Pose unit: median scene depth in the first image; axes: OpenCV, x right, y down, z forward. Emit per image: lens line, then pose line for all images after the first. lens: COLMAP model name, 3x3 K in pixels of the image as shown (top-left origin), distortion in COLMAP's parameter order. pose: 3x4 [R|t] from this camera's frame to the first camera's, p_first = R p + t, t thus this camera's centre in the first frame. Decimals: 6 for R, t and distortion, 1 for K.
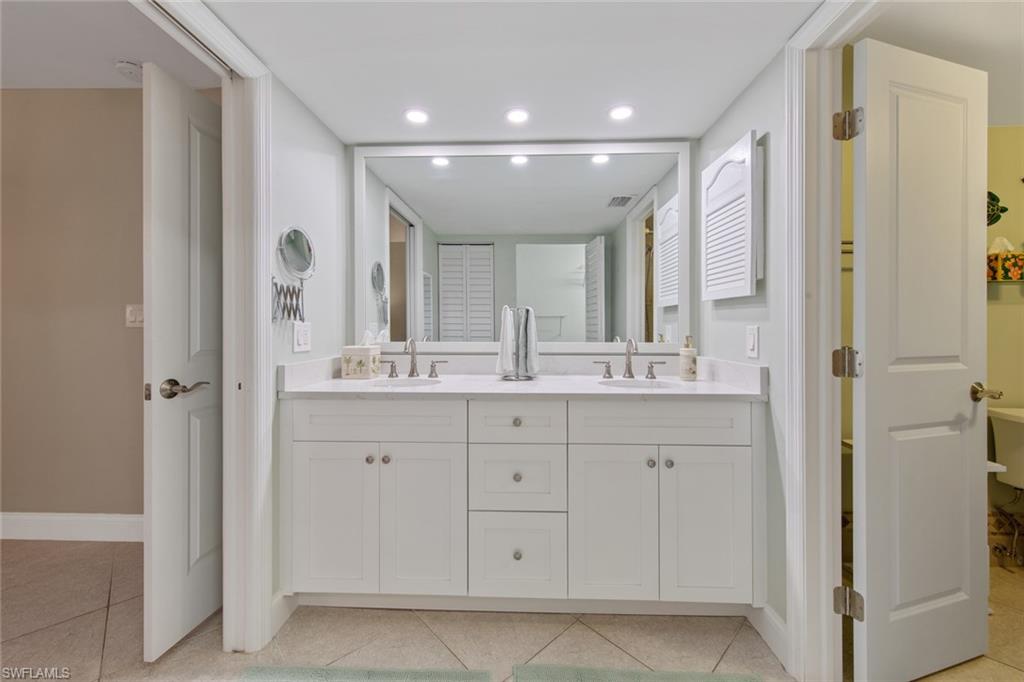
lens RADIAL K [[403.8, 0, 512.0], [0, 403.8, 341.0], [0, 0, 1]] dist [0.003178, -0.000015]
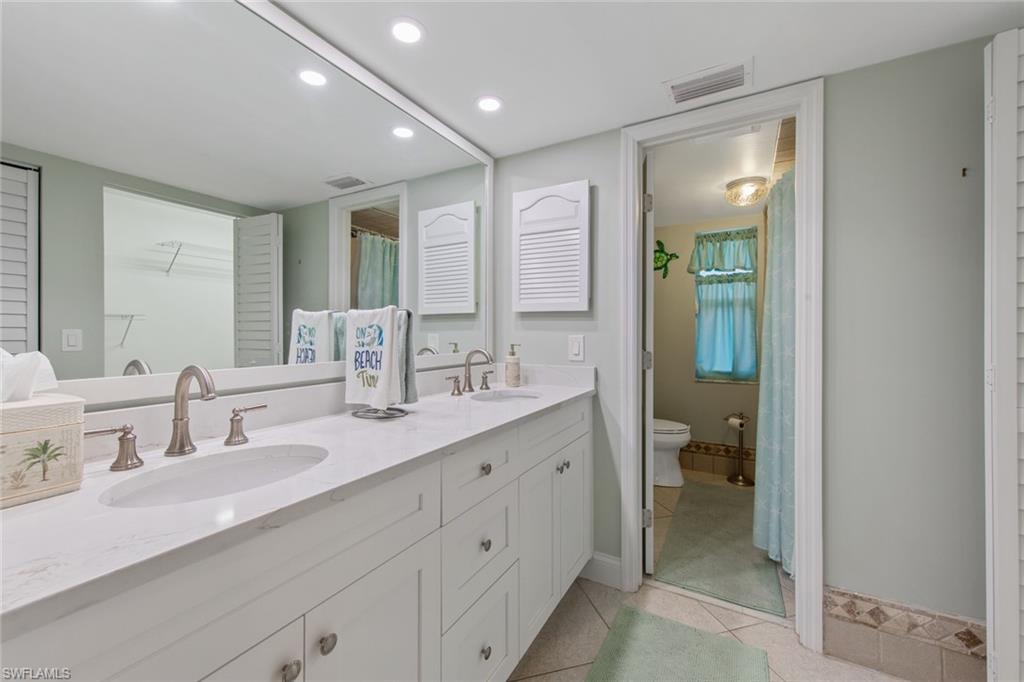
lens RADIAL K [[403.8, 0, 512.0], [0, 403.8, 341.0], [0, 0, 1]] dist [0.003178, -0.000015]
pose [[0.460759, -0.018698, 0.887329, -0.478655], [0.026471, 0.999623, 0.007319, -0.027705], [-0.887131, 0.020116, 0.461080, 0.488042]]
